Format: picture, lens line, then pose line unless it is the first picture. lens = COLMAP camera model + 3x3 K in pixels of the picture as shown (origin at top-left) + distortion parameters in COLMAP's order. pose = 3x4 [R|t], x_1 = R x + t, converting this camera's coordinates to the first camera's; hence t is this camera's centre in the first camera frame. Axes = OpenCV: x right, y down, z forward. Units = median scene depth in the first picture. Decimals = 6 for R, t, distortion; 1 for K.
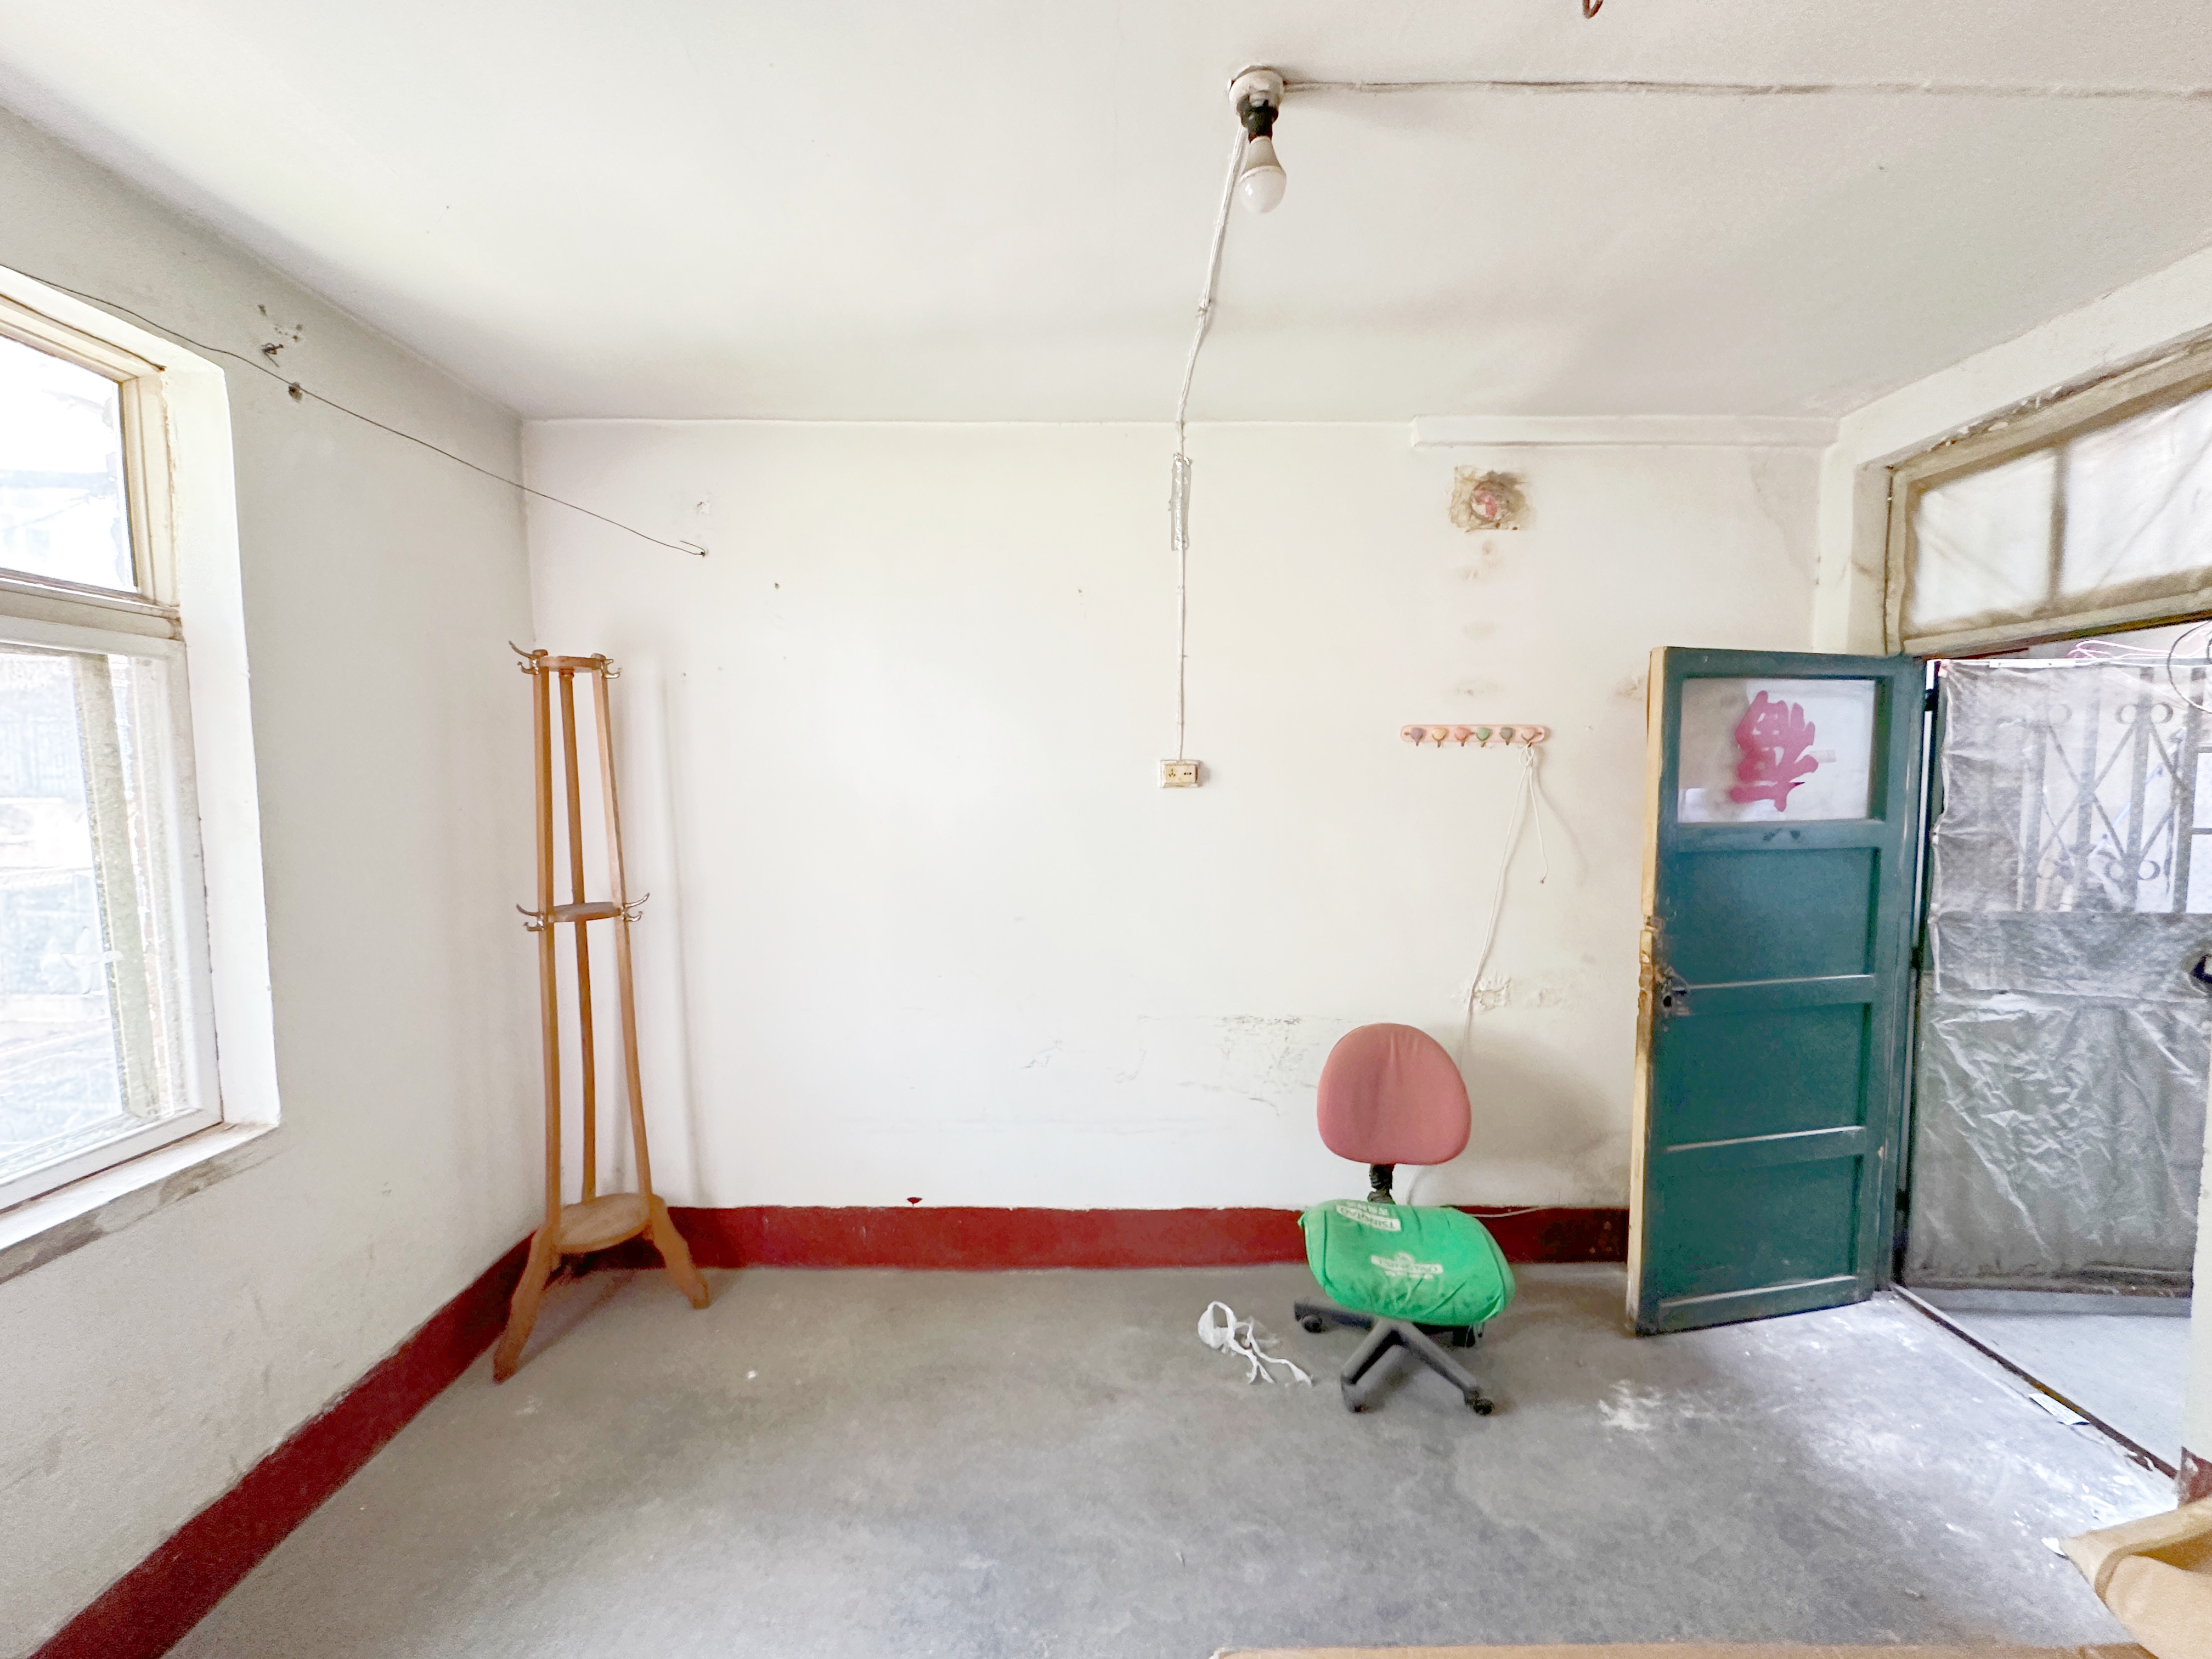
lens RADIAL K [[883.4, 0, 1105.4], [0, 883.4, 829.8], [0, 0, 1]] dist [-0.000700, 0.000212]
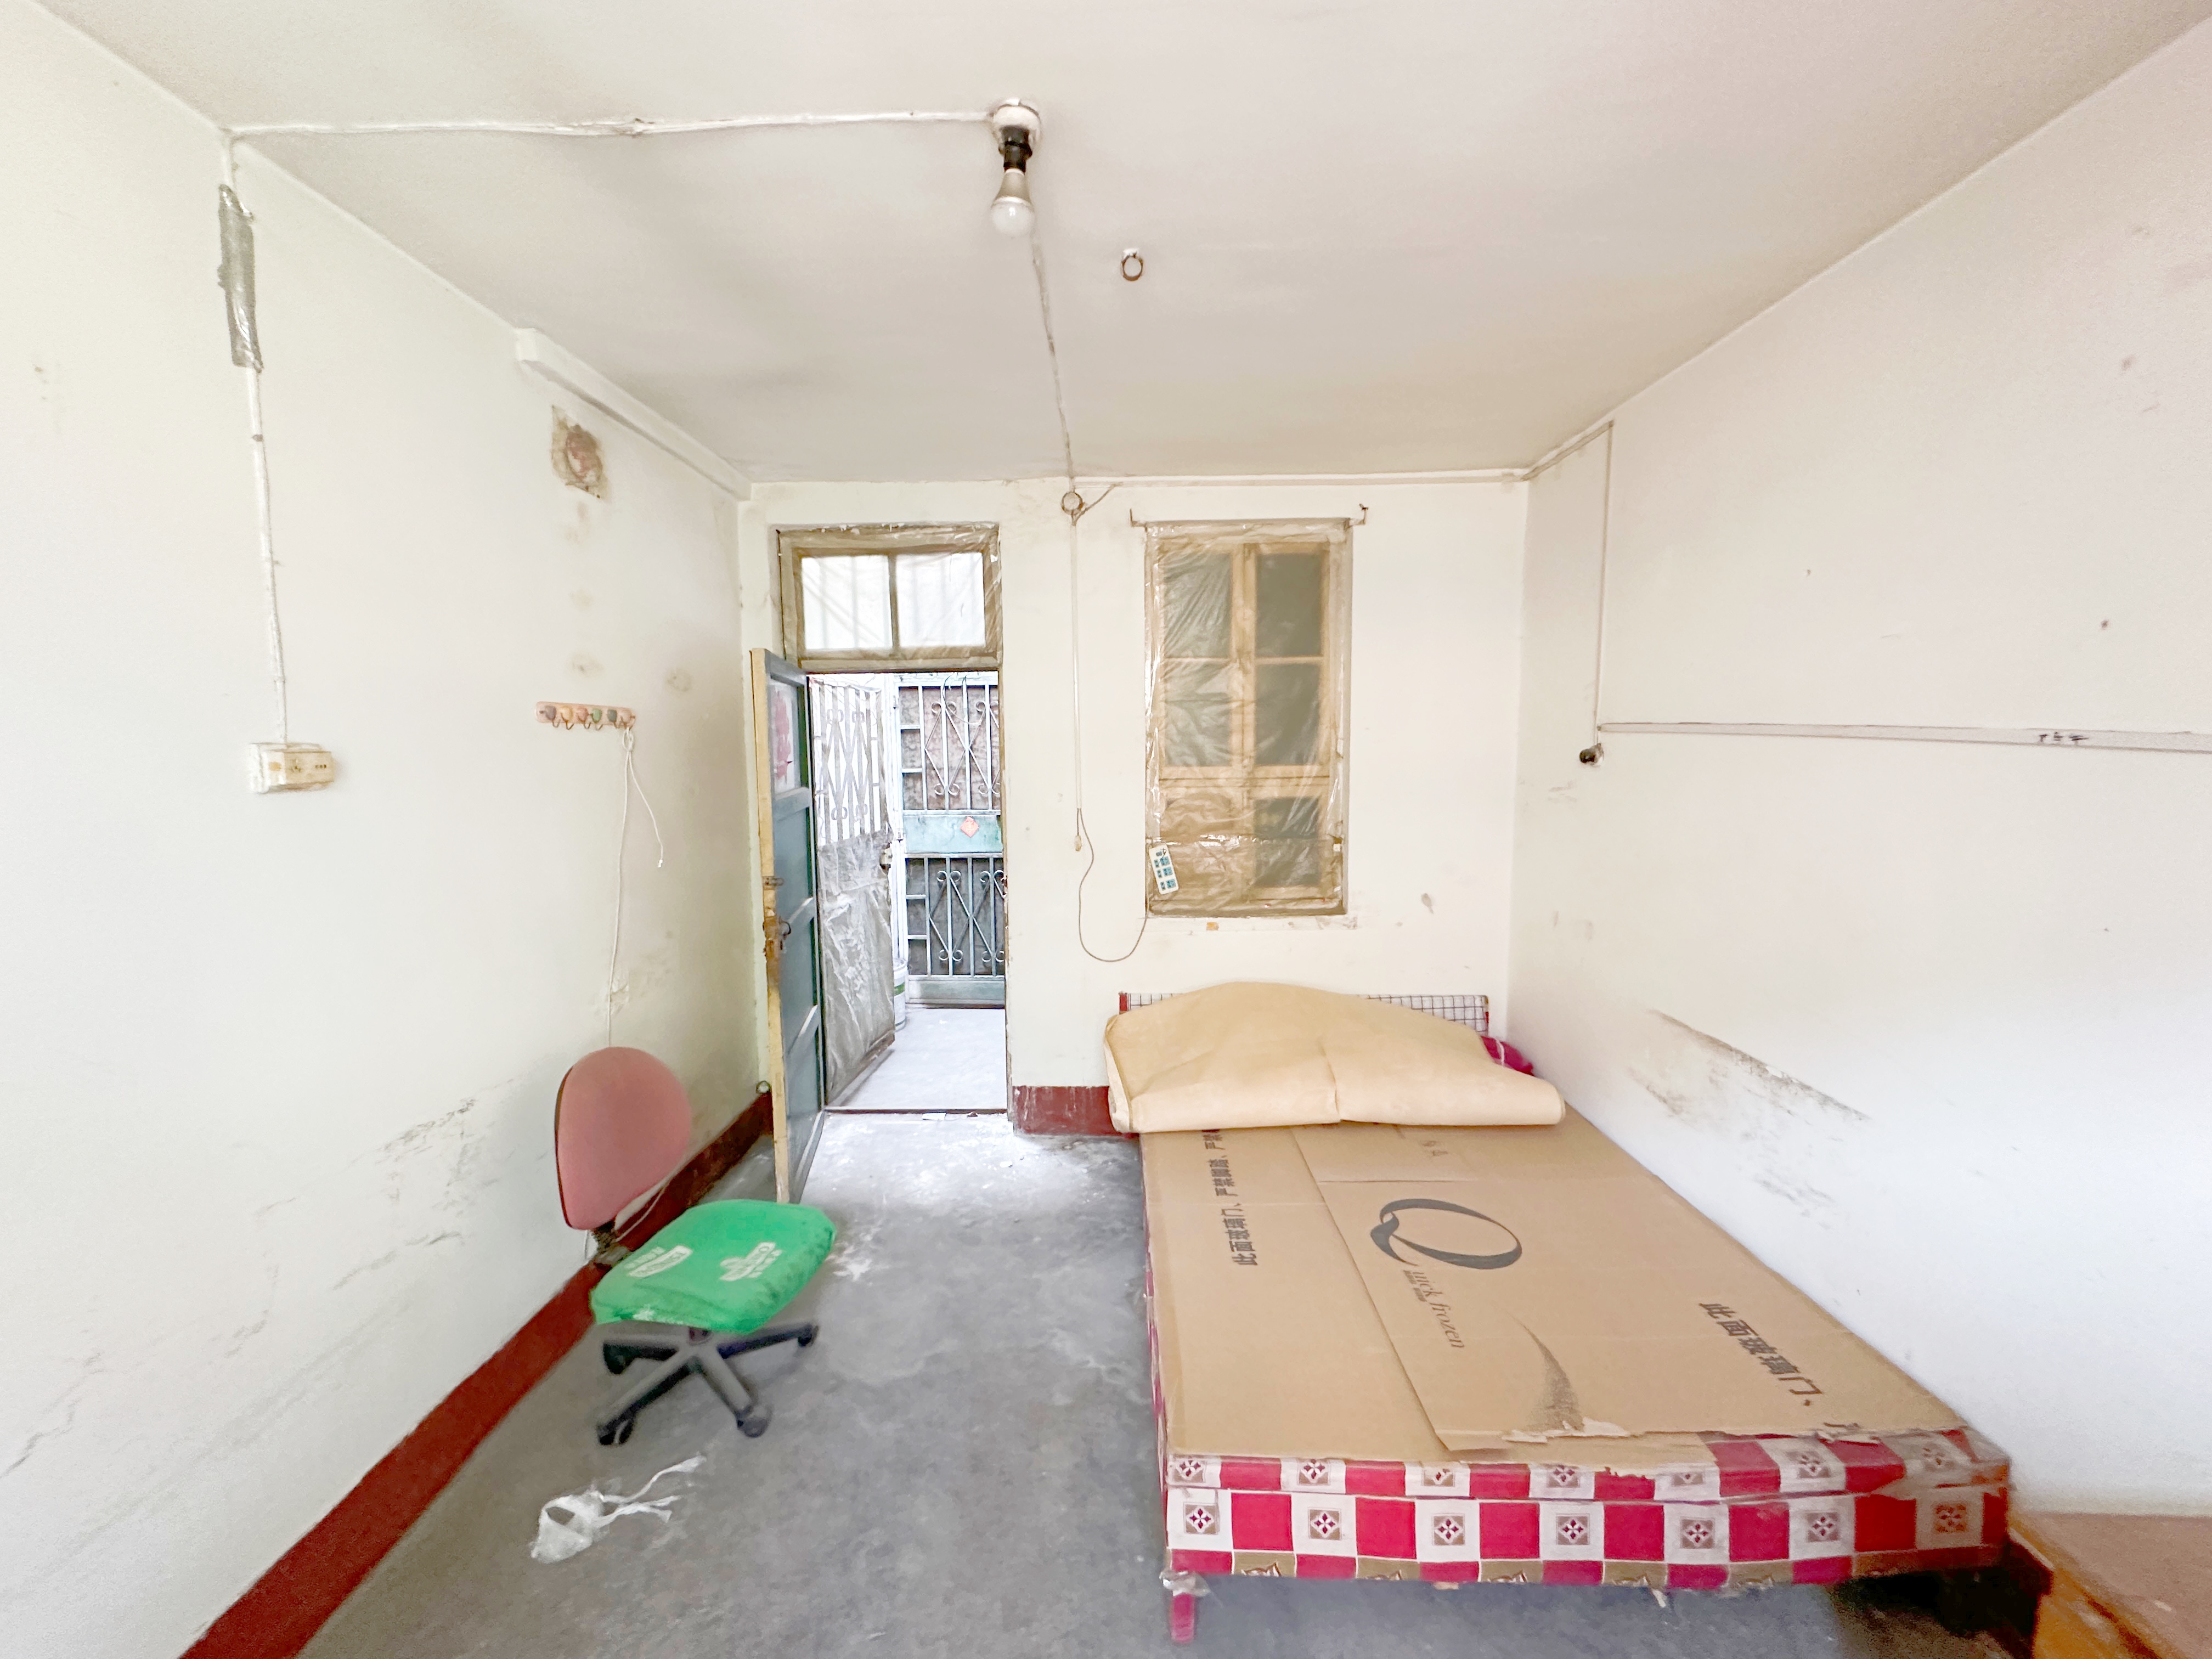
lens RADIAL K [[883.4, 0, 1105.2], [0, 883.4, 830.3], [0, 0, 1]] dist [-0.000700, 0.000212]
pose [[0.025593, -0.096302, 0.995023, -0.511731], [0.074035, 0.992798, 0.094183, -0.039808], [-0.996927, 0.071256, 0.032539, 0.480285]]
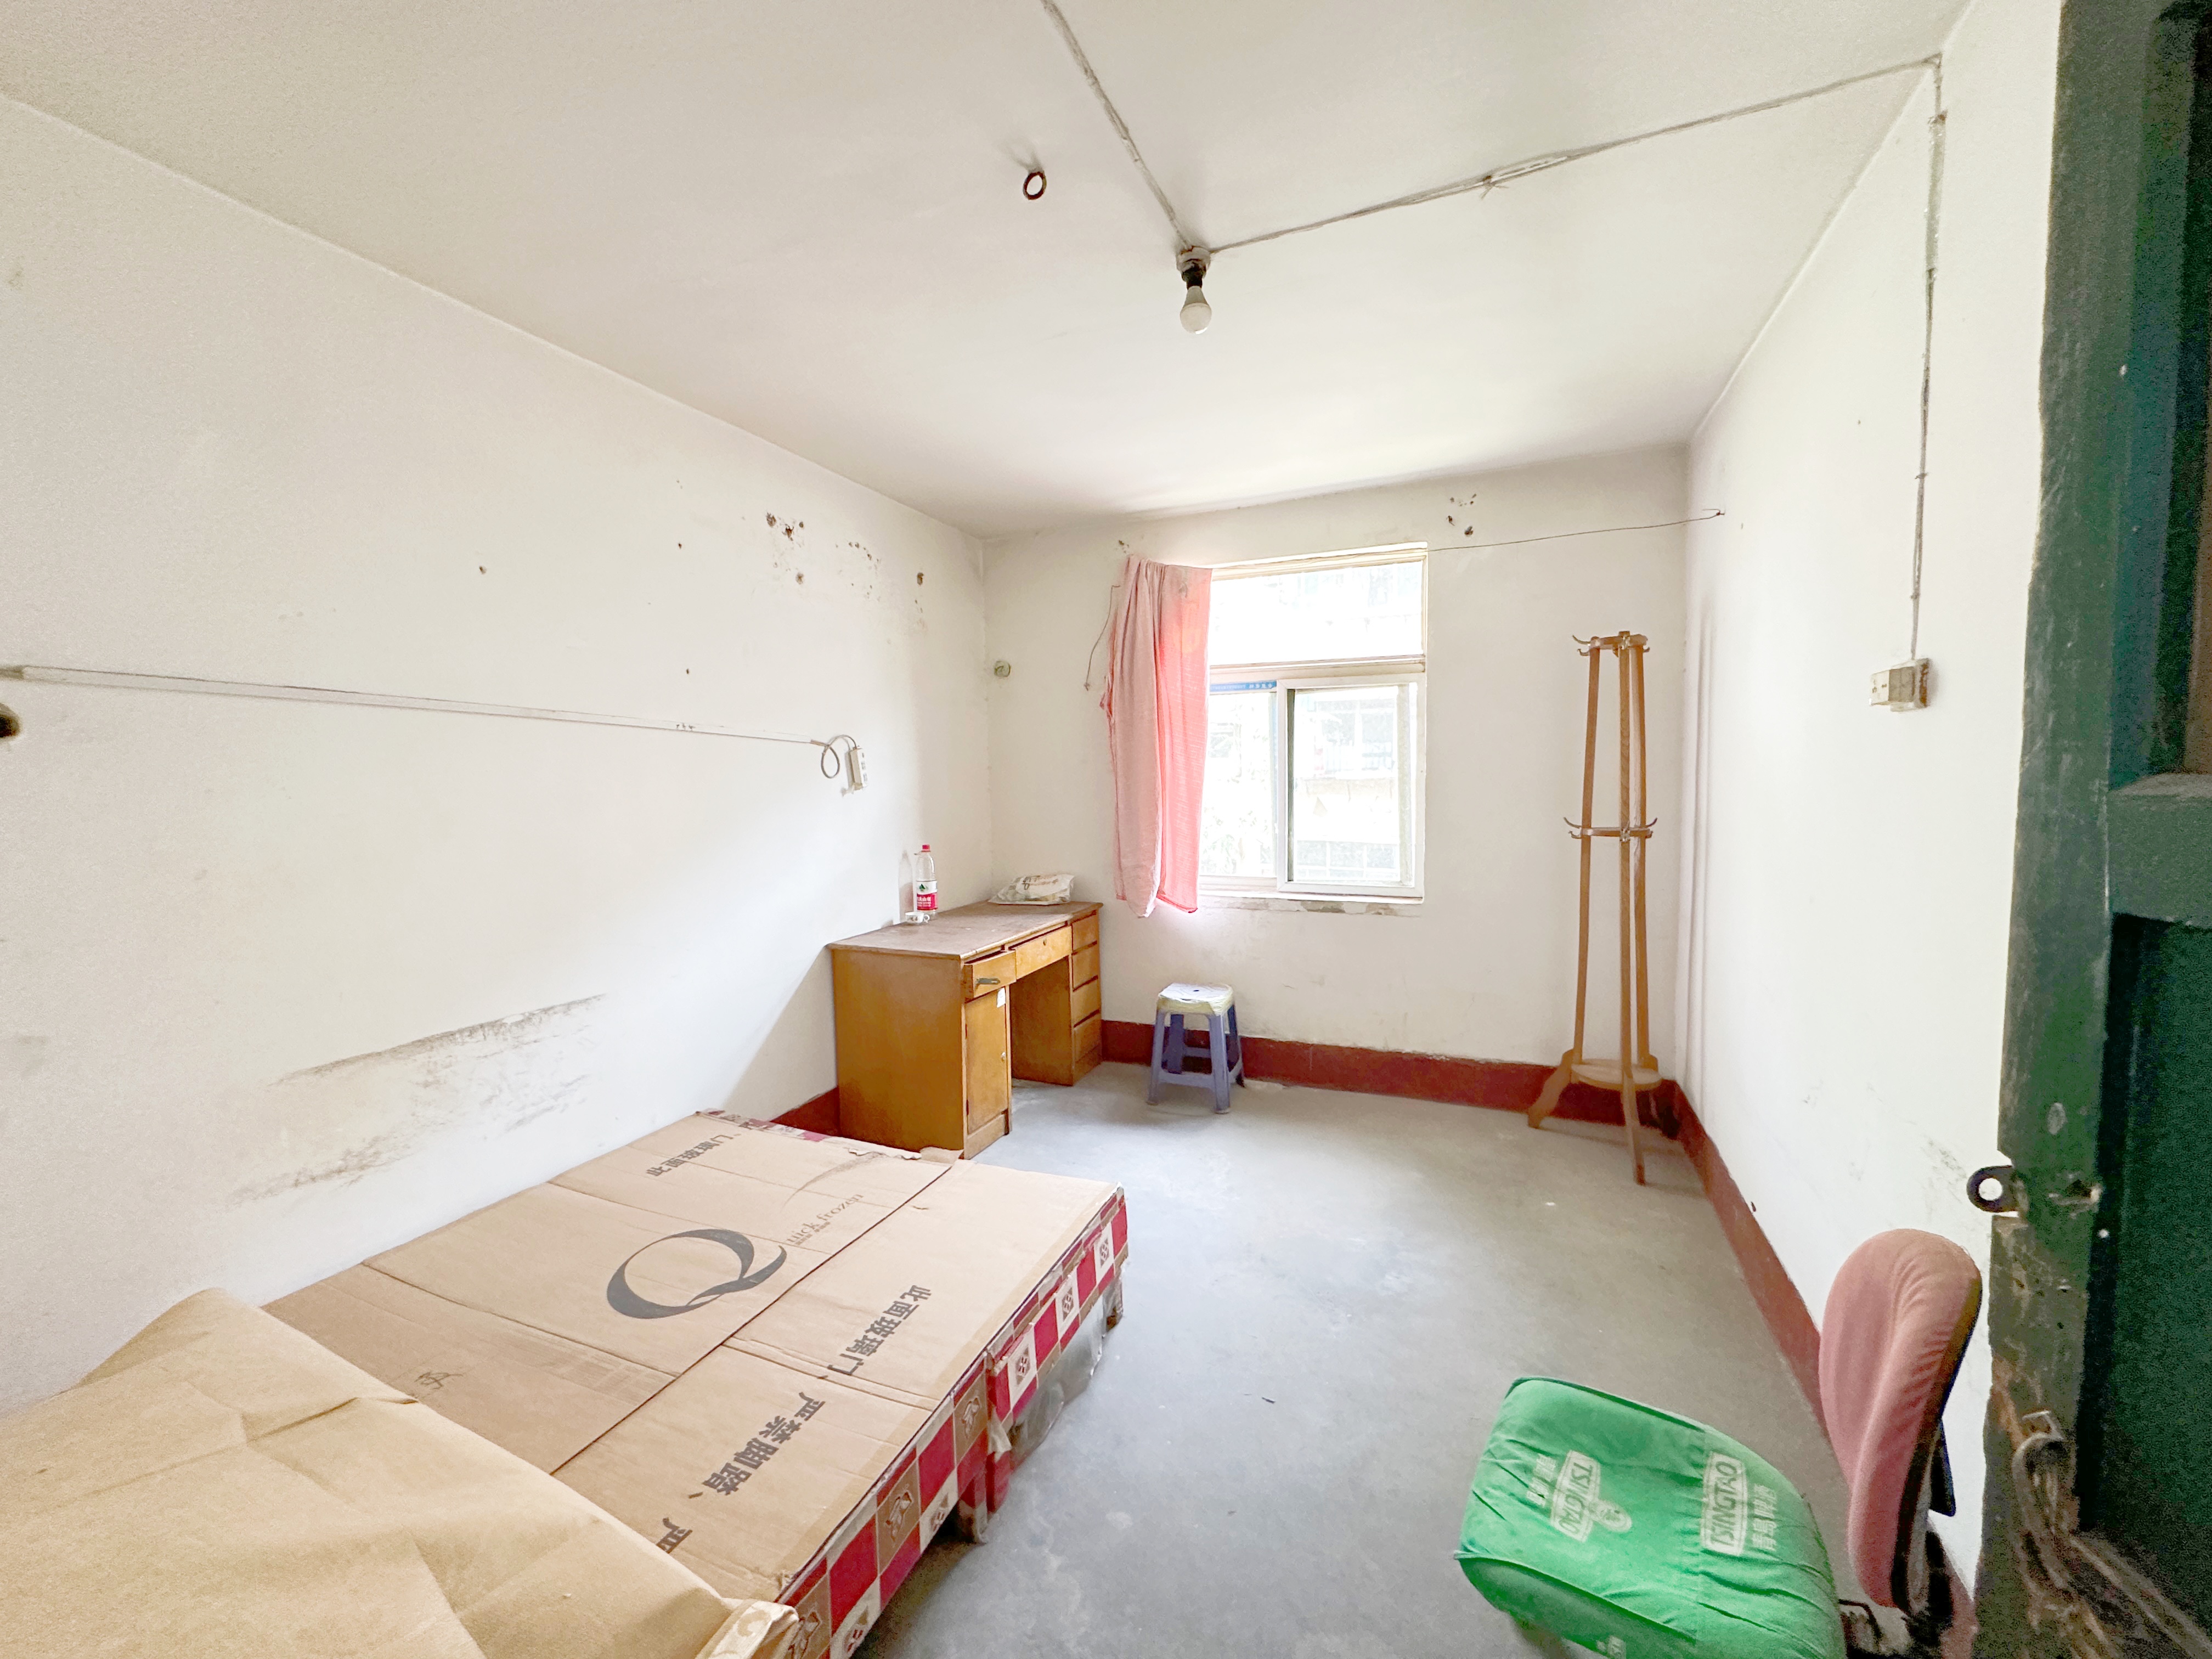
lens RADIAL K [[883.4, 0, 1107.3], [0, 883.4, 833.4], [0, 0, 1]] dist [-0.000700, 0.000212]
pose [[-0.405897, 0.073878, -0.910928, 0.877259], [-0.045694, 0.993840, 0.100963, -0.002274], [0.912776, 0.082605, -0.400021, 0.810538]]
